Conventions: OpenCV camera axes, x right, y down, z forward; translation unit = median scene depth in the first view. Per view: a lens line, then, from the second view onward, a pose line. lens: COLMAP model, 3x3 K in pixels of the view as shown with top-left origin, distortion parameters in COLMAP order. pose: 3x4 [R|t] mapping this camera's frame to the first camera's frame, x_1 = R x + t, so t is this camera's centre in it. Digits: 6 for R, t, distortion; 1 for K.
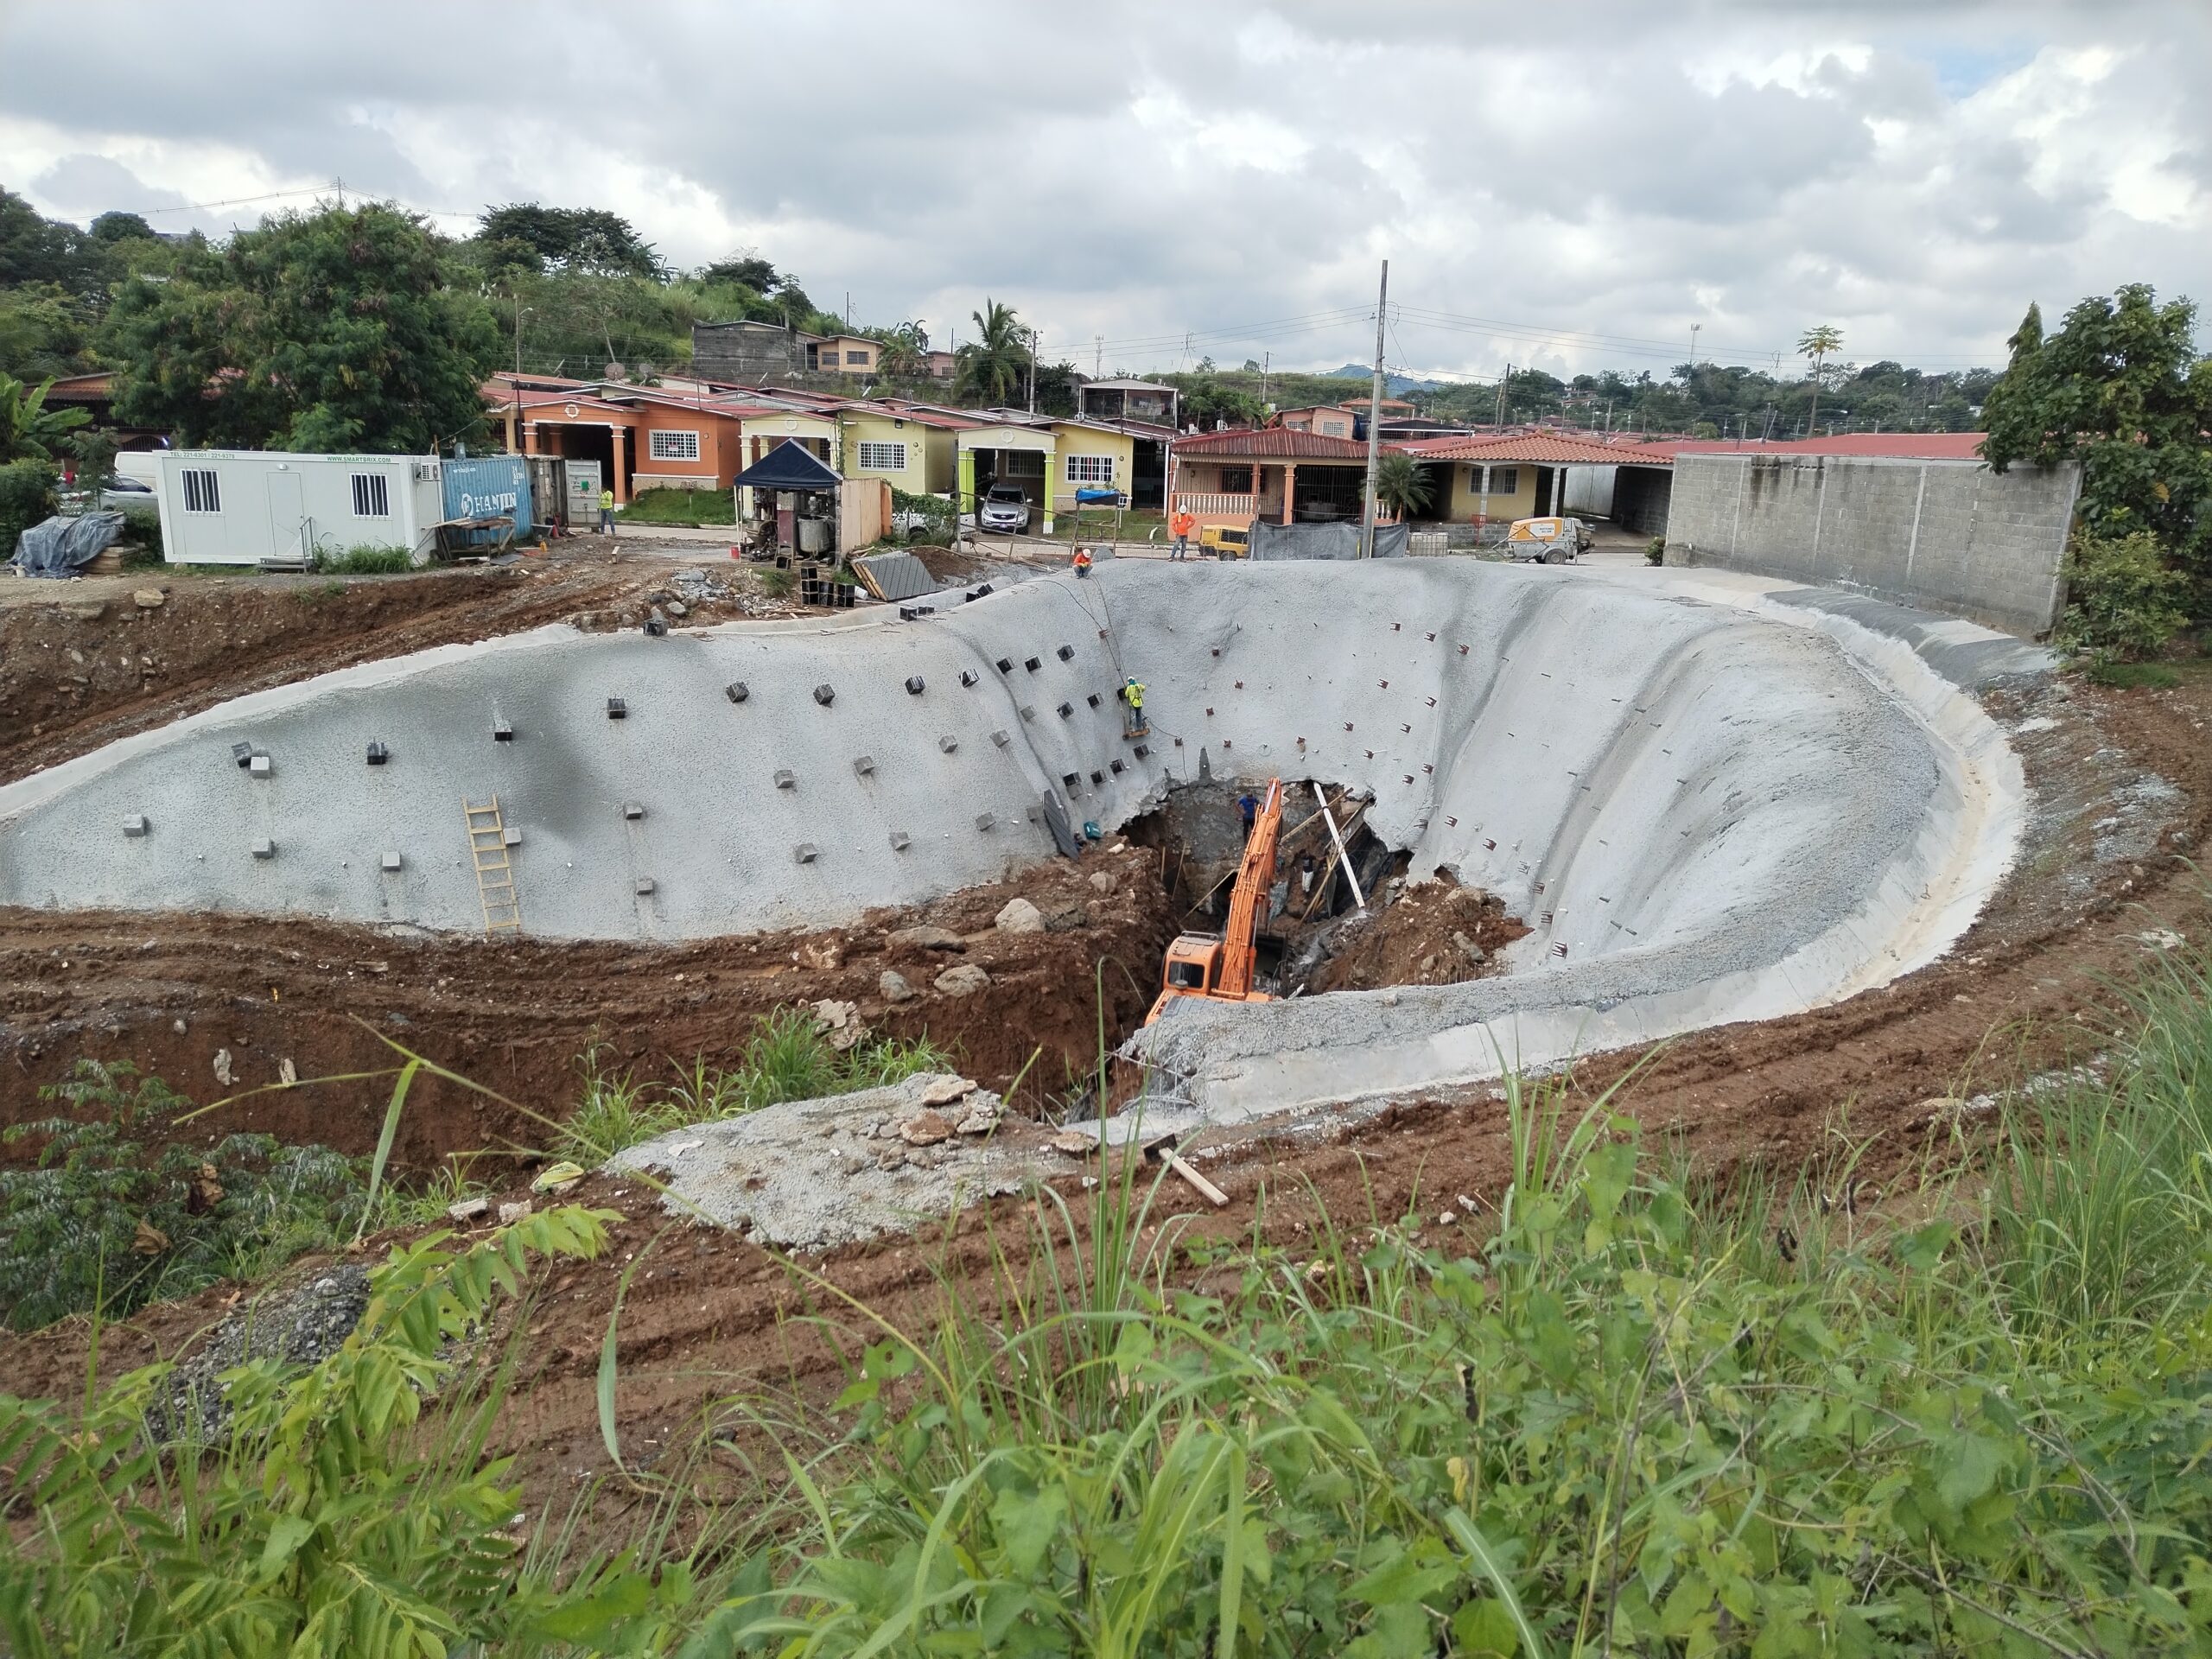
lens RADIAL K [[1573.1, 0, 1106.0], [0, 1573.1, 829.5], [0, 0, 1]] dist [0.008060, -0.001917]
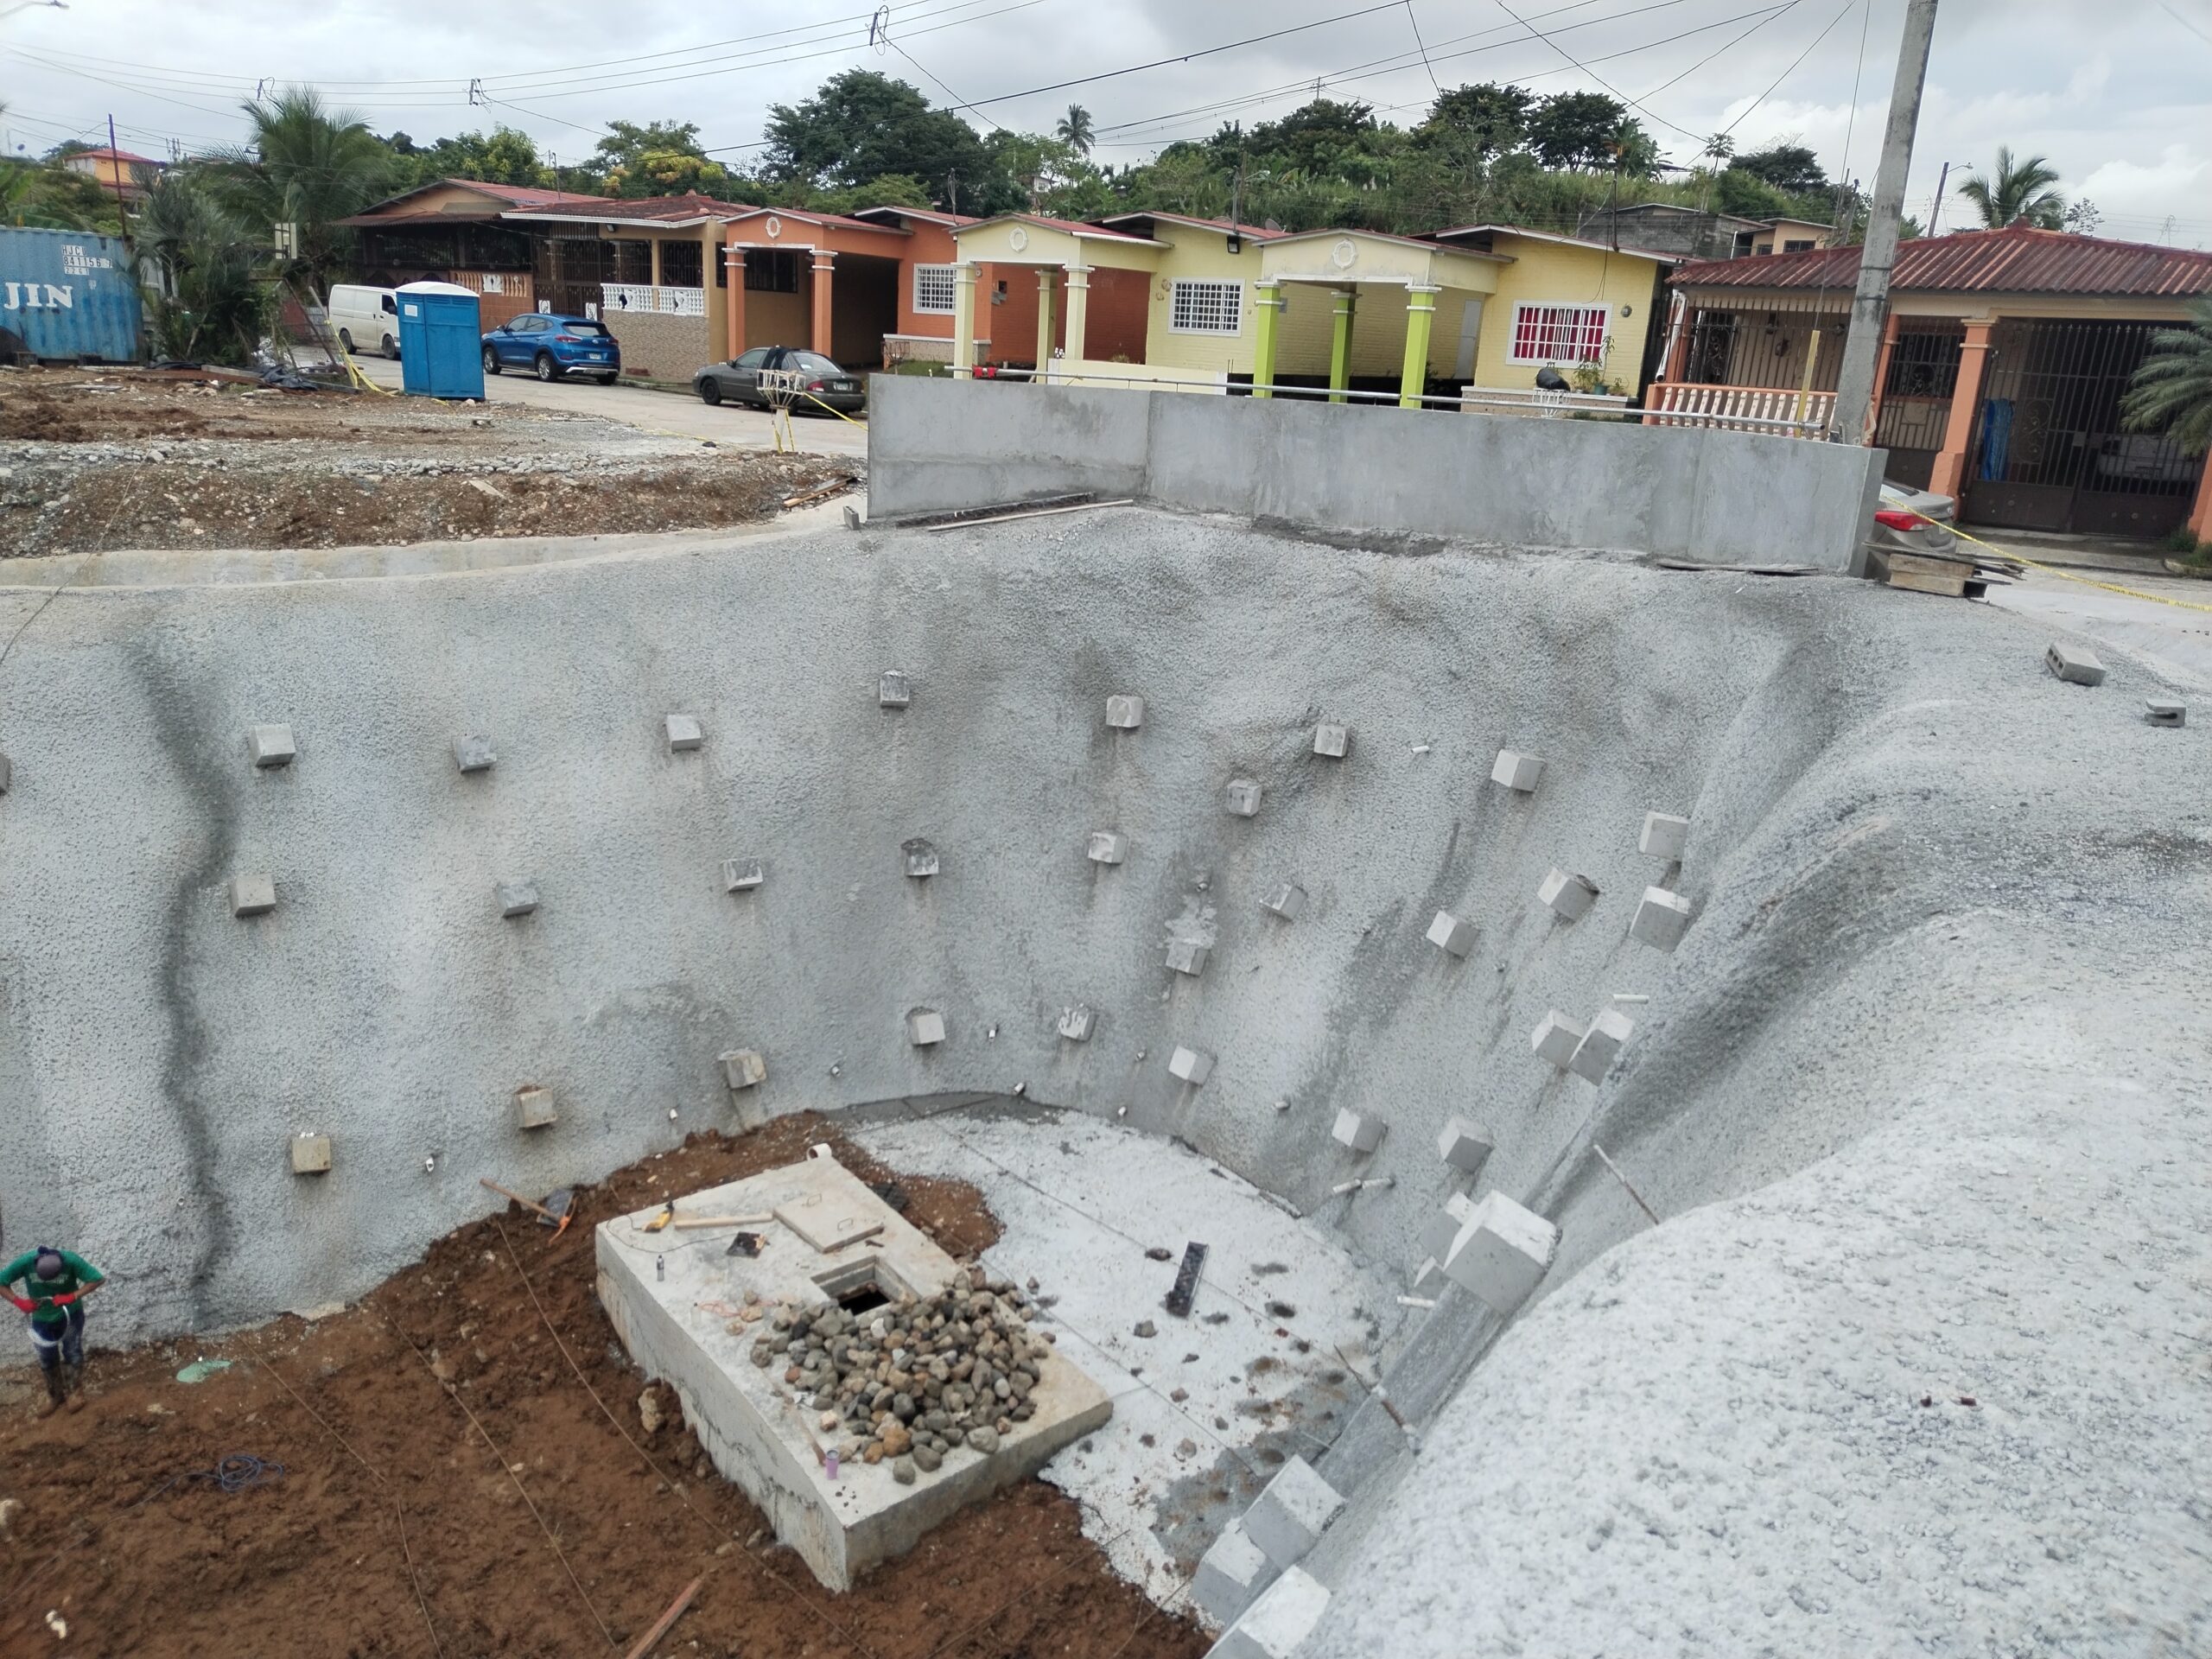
lens RADIAL K [[1573.1, 0, 1106.0], [0, 1573.1, 829.5], [0, 0, 1]] dist [0.008060, -0.001917]
pose [[0.761494, 0.205559, -0.614714, 0.211238], [-0.191243, 0.977414, 0.089938, -0.106126], [0.619317, 0.049073, 0.783606, 0.578899]]
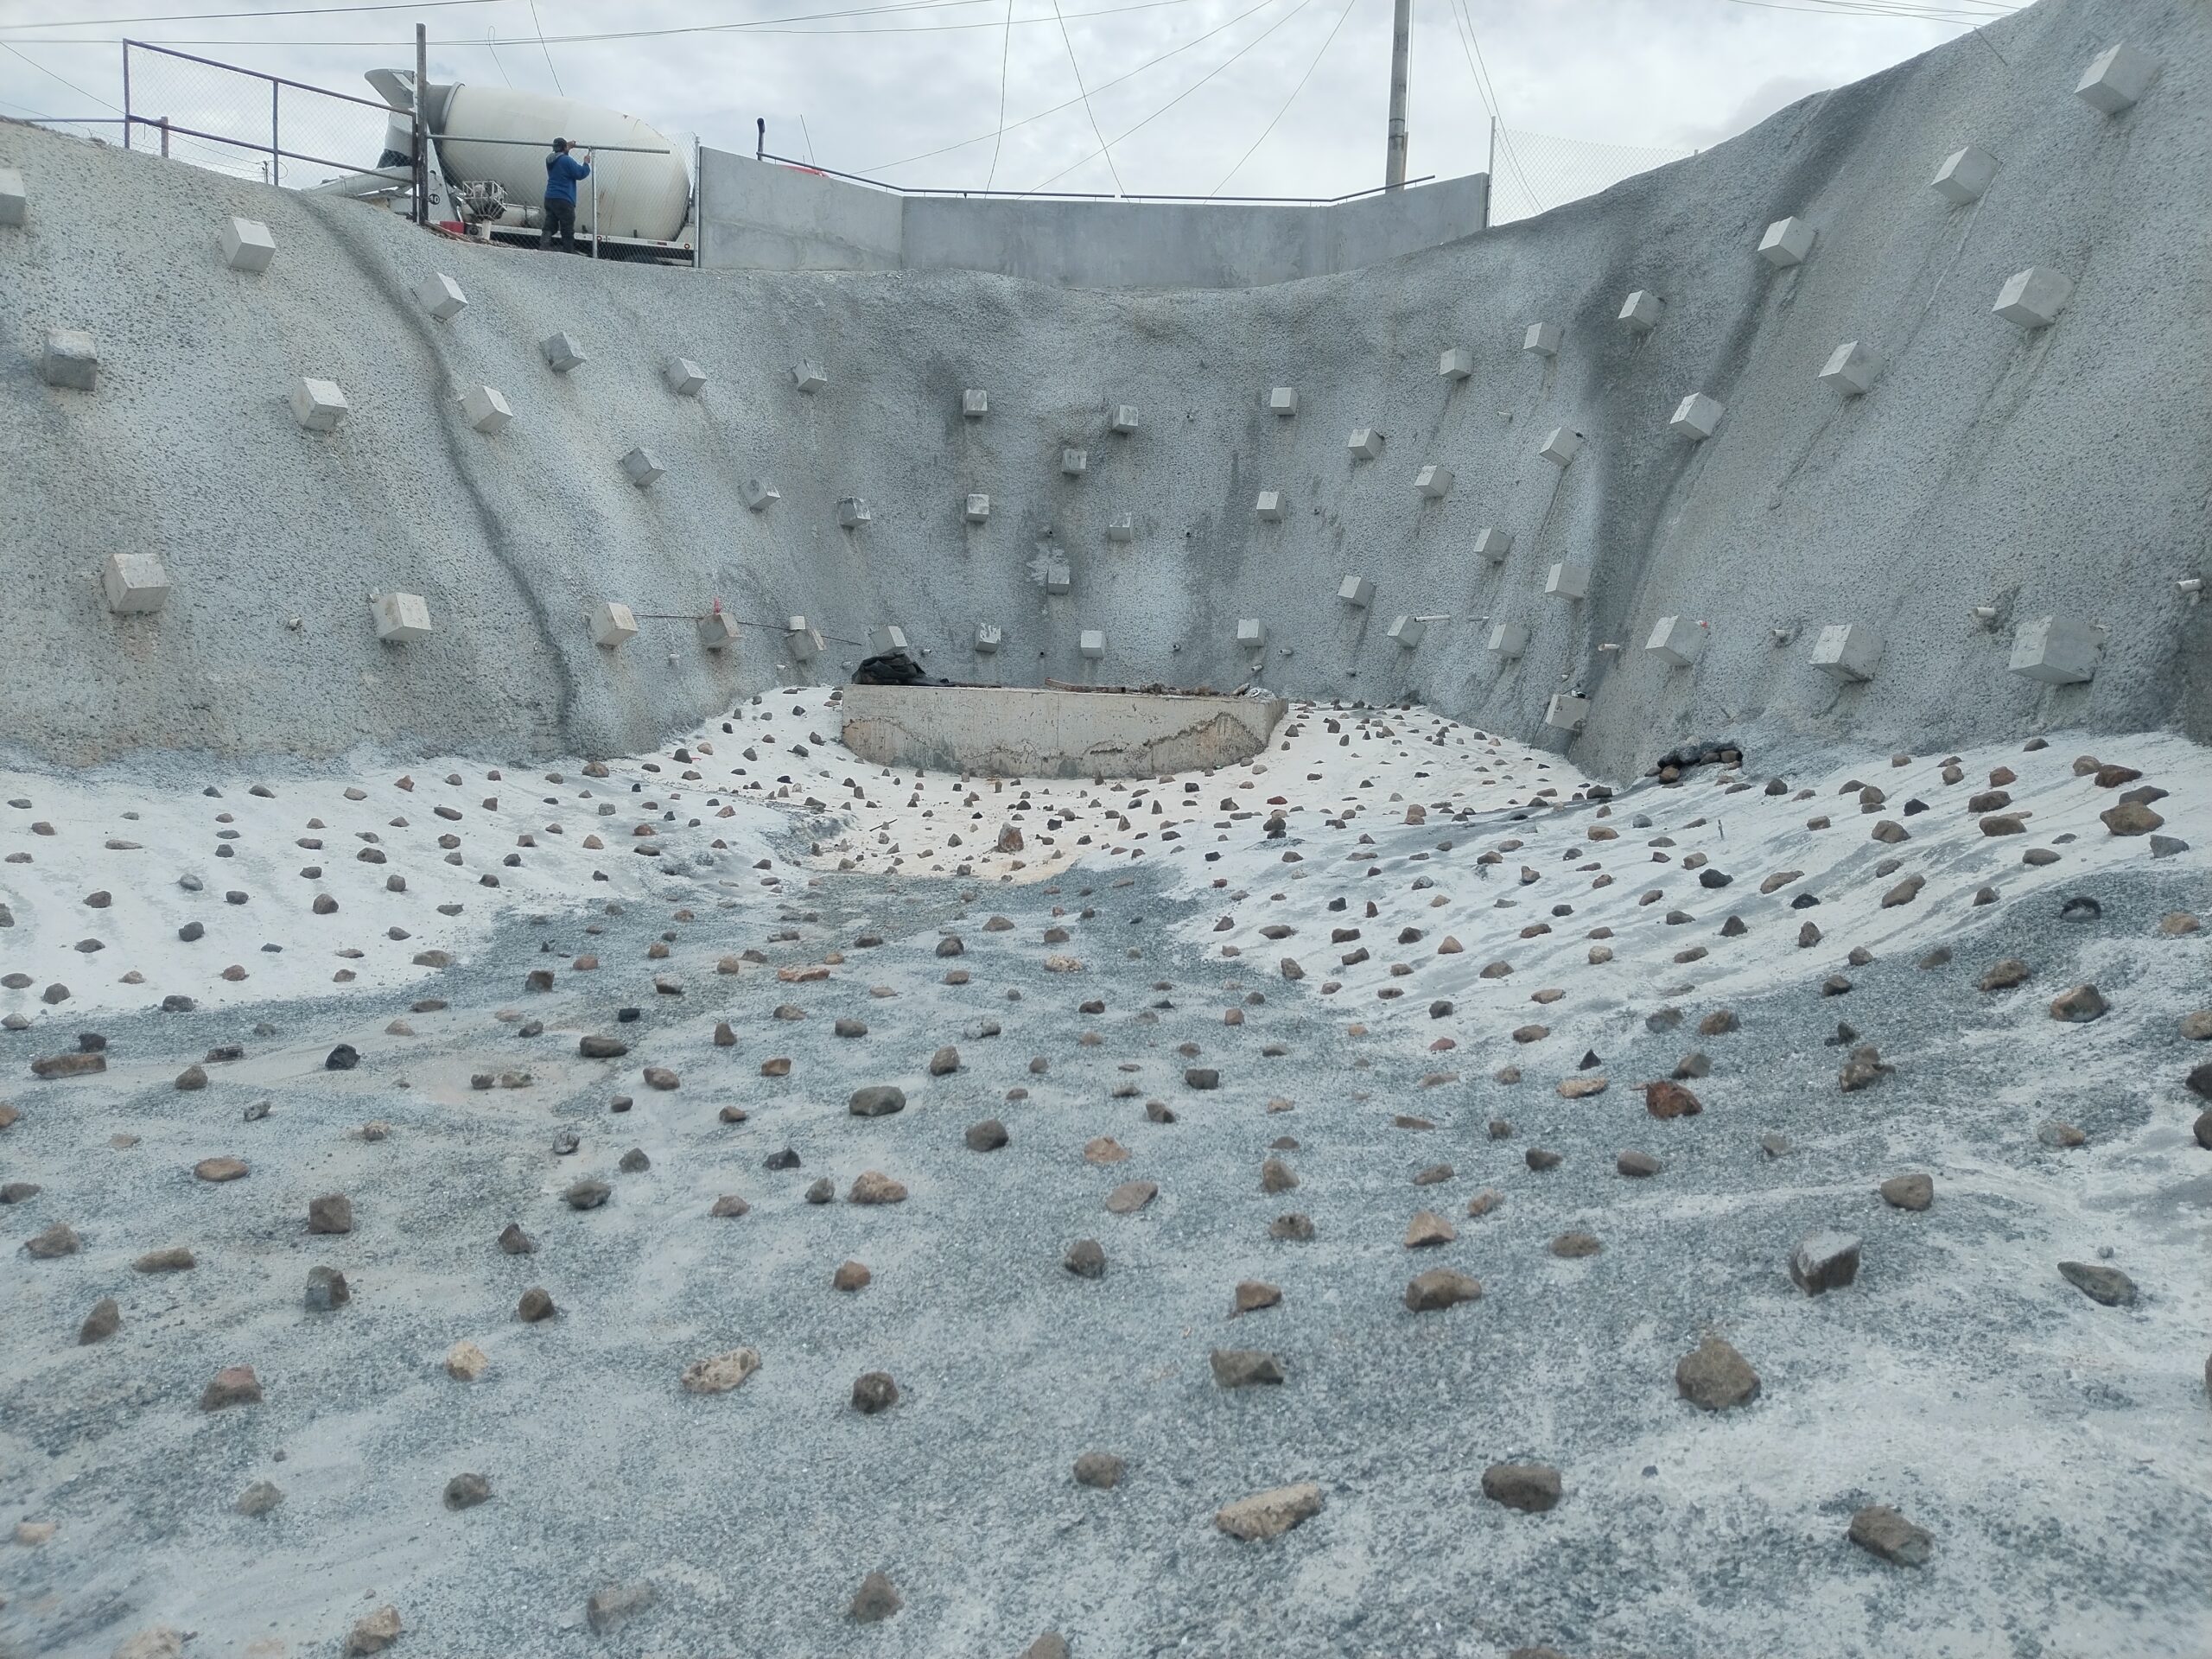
lens RADIAL K [[1573.1, 0, 1106.0], [0, 1573.1, 829.5], [0, 0, 1]] dist [0.008060, -0.001917]
pose [[0.998823, 0.011345, -0.047149, 0.083579], [-0.017322, 0.991576, -0.128366, 0.044423], [0.045295, 0.129031, 0.990606, 0.450799]]
